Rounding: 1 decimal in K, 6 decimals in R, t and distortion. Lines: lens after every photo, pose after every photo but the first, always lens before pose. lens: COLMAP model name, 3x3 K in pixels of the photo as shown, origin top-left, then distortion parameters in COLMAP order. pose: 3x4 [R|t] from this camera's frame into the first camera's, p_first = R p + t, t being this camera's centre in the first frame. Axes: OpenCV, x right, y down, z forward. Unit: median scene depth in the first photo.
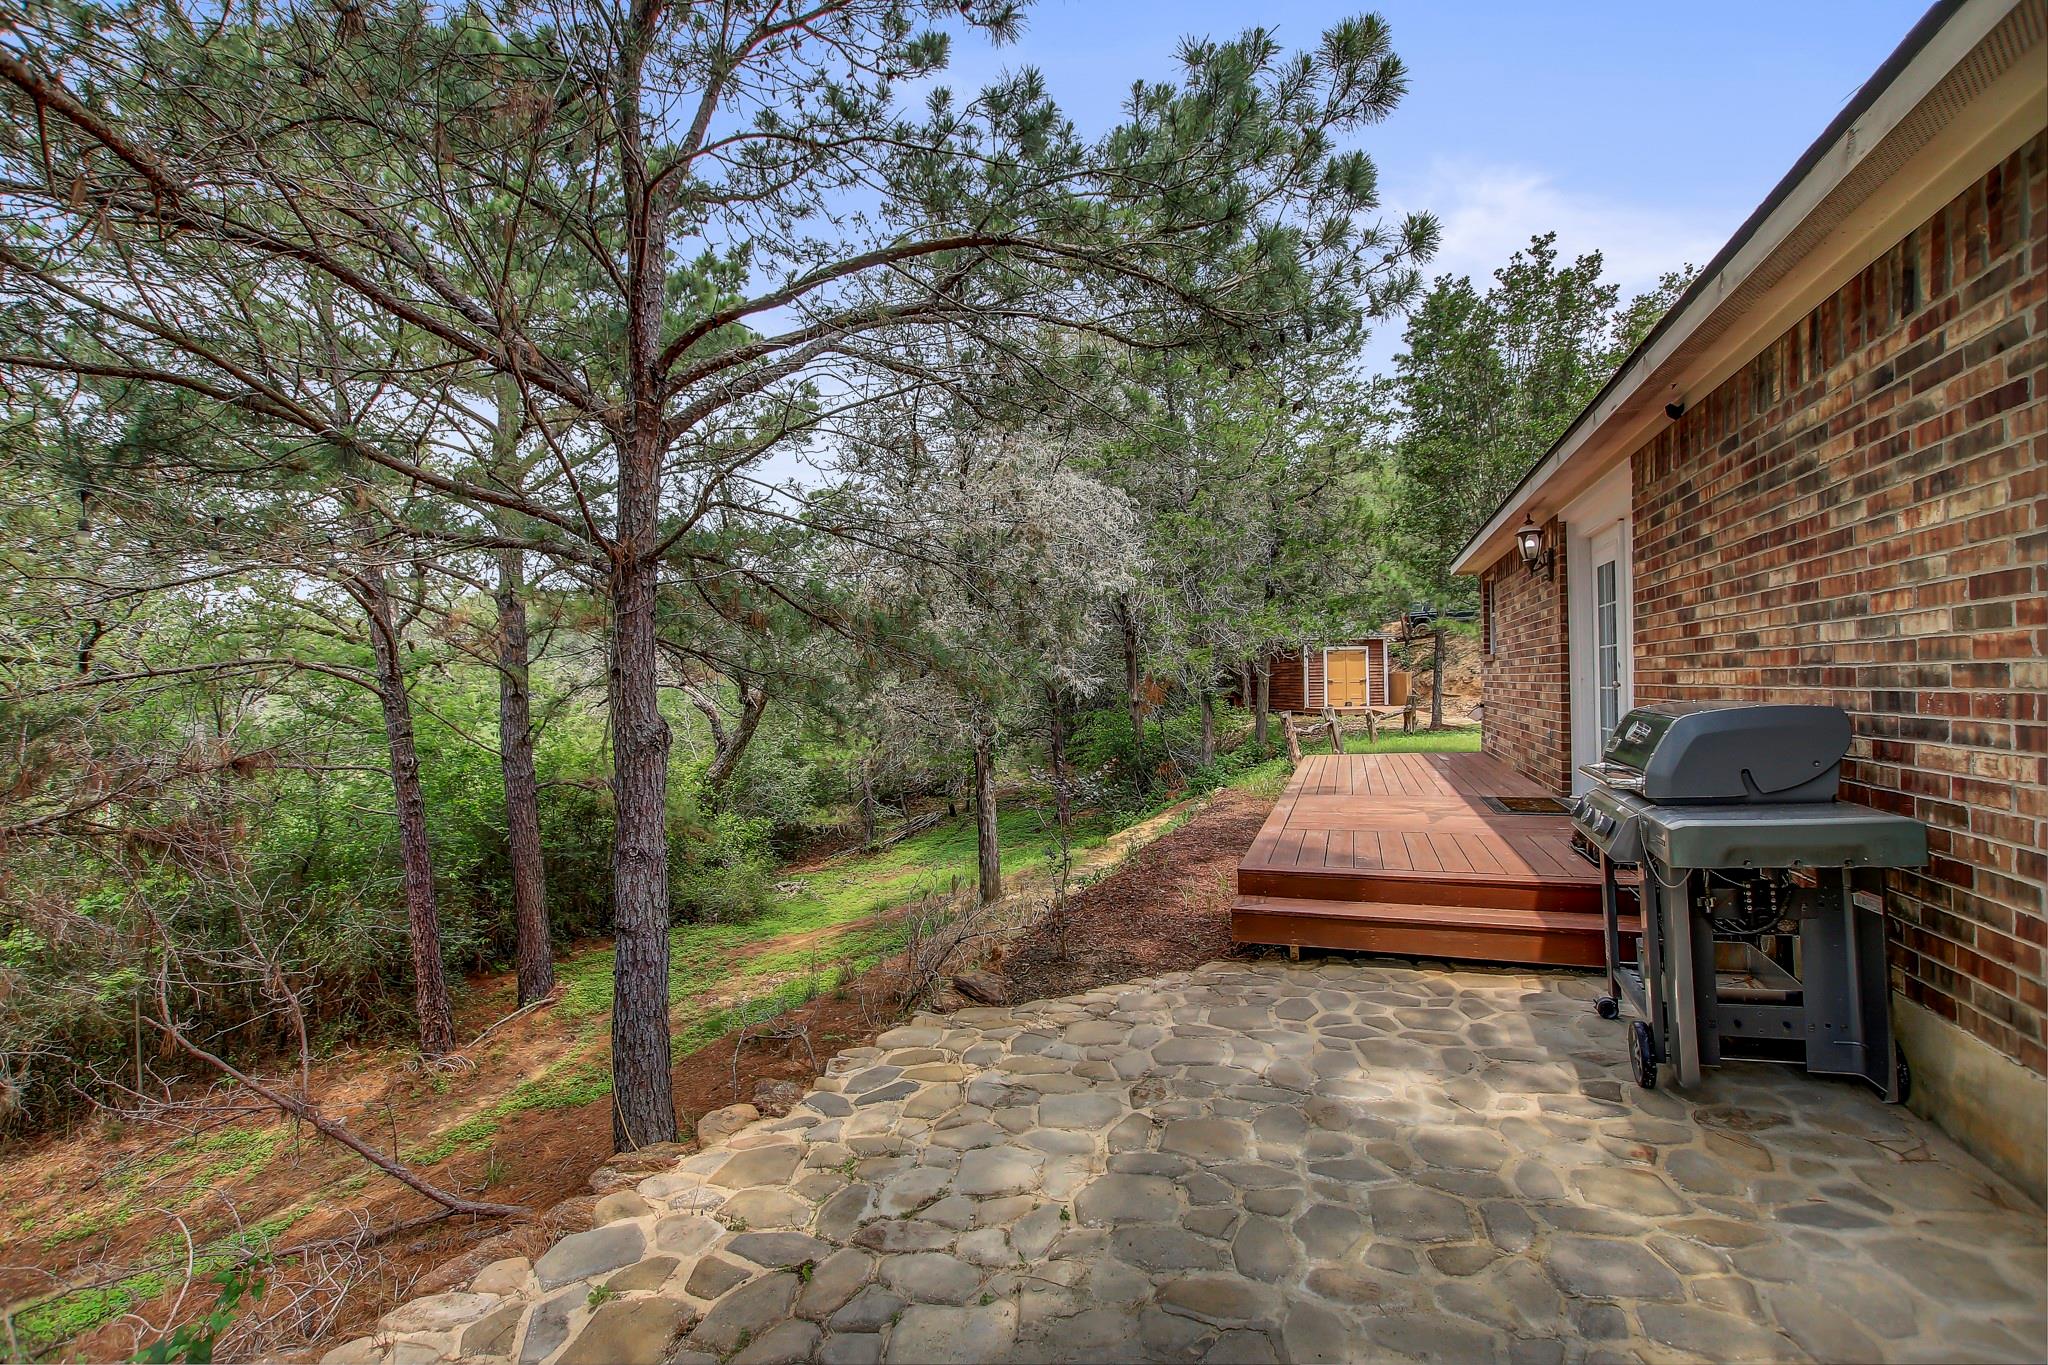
lens RADIAL K [[962.7, 0, 1026.3], [0, 962.7, 678.9], [0, 0, 1]] dist [-0.018057, -0.000404]
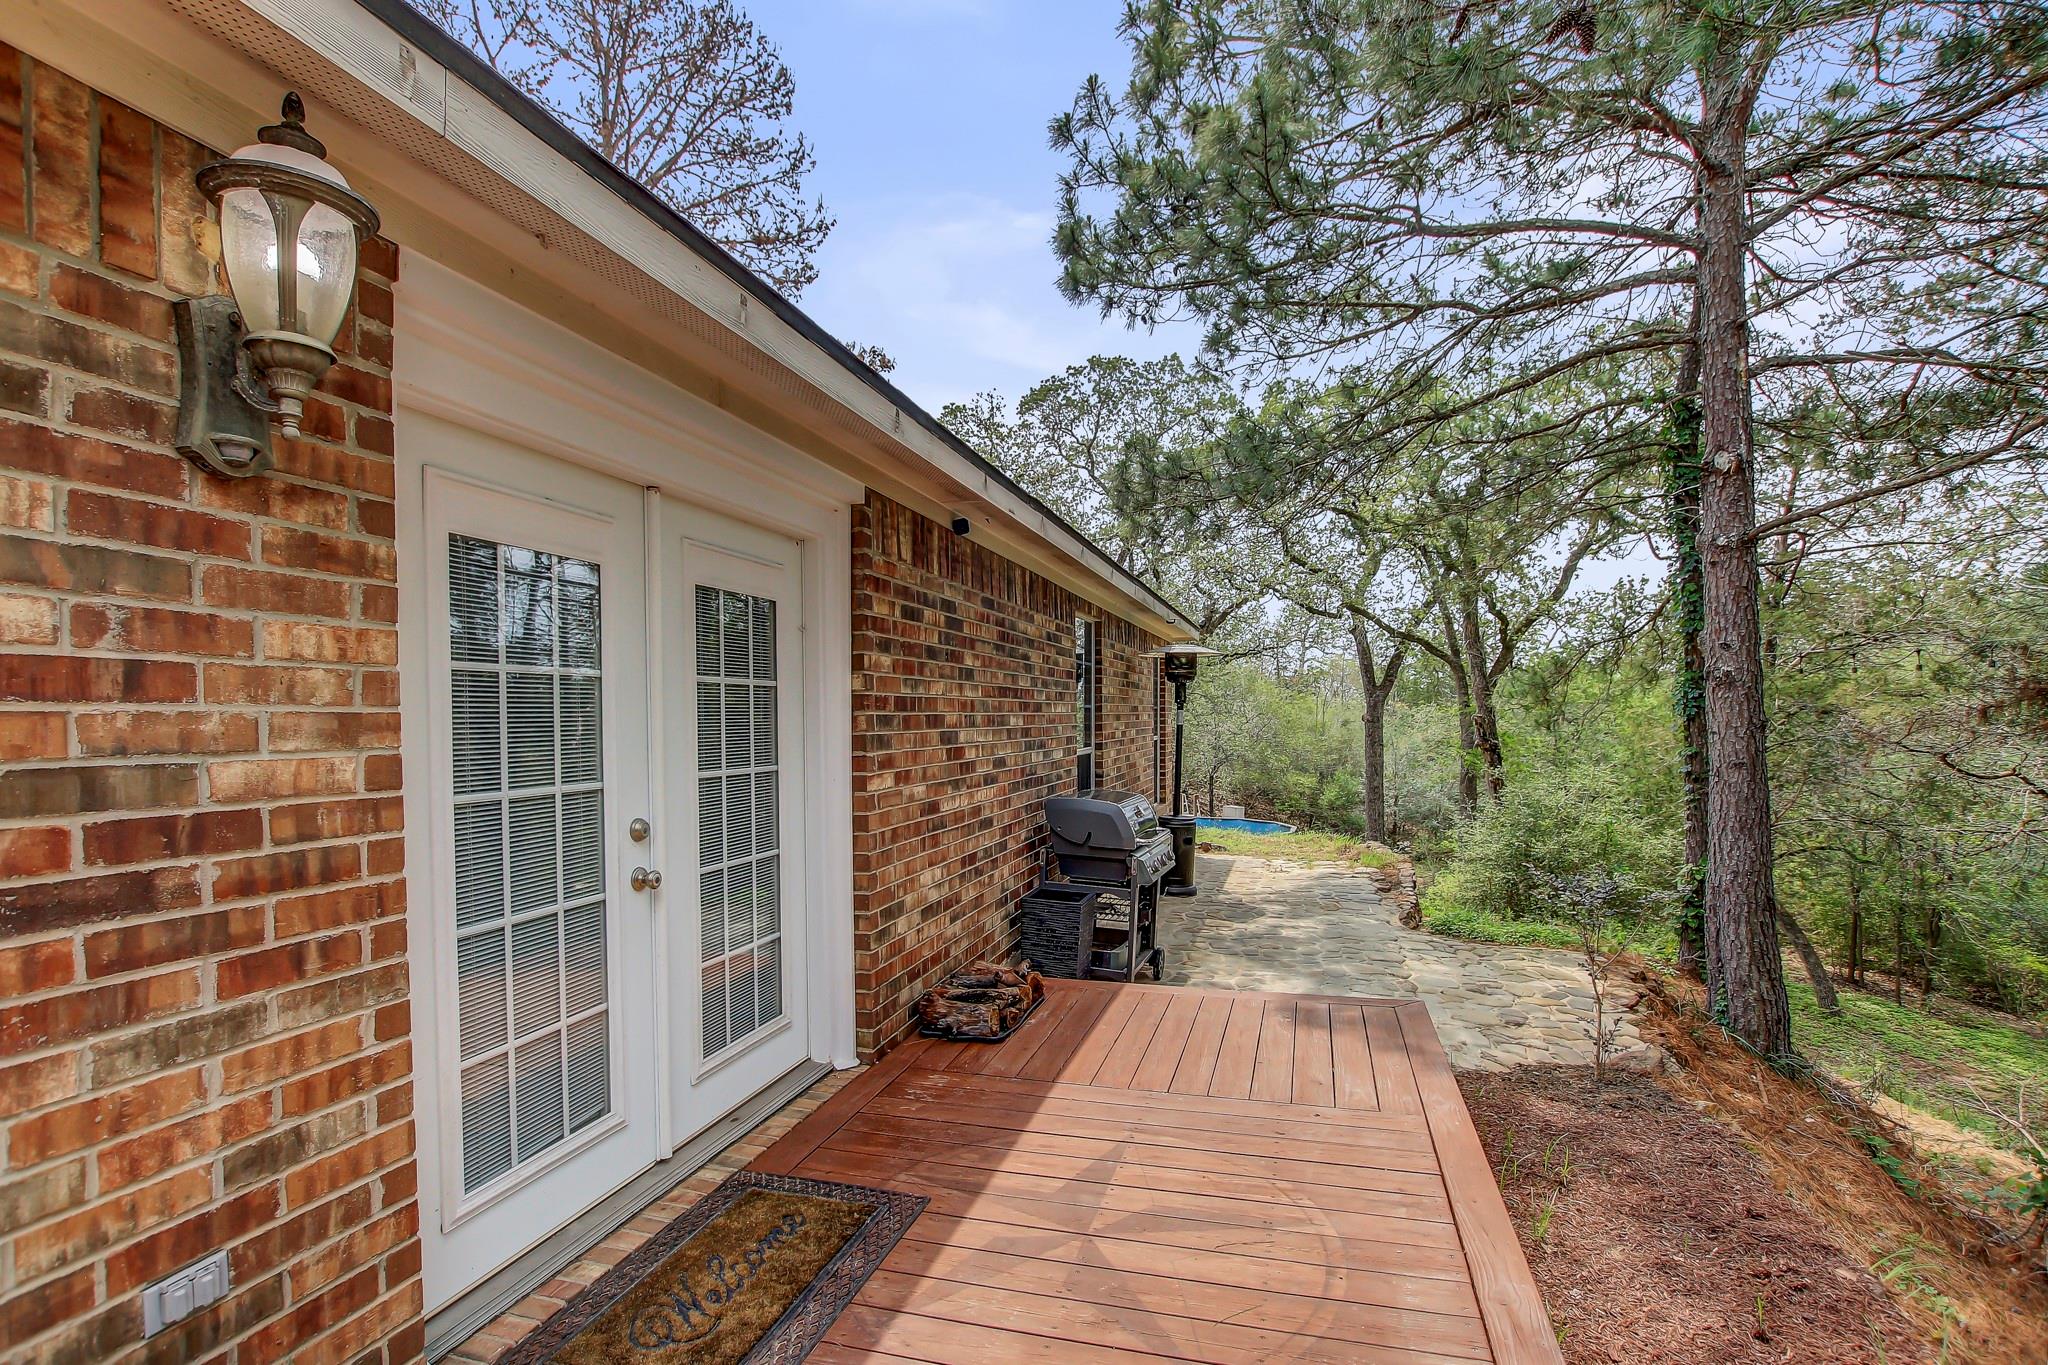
lens RADIAL K [[962.7, 0, 1039.2], [0, 962.7, 734.4], [0, 0, 1]] dist [-0.018057, -0.000404]
pose [[-0.998739, 0.023111, -0.044579, 0.704297], [0.022600, 0.999673, 0.011941, -0.087130], [0.044840, 0.010919, -0.998935, 2.152365]]
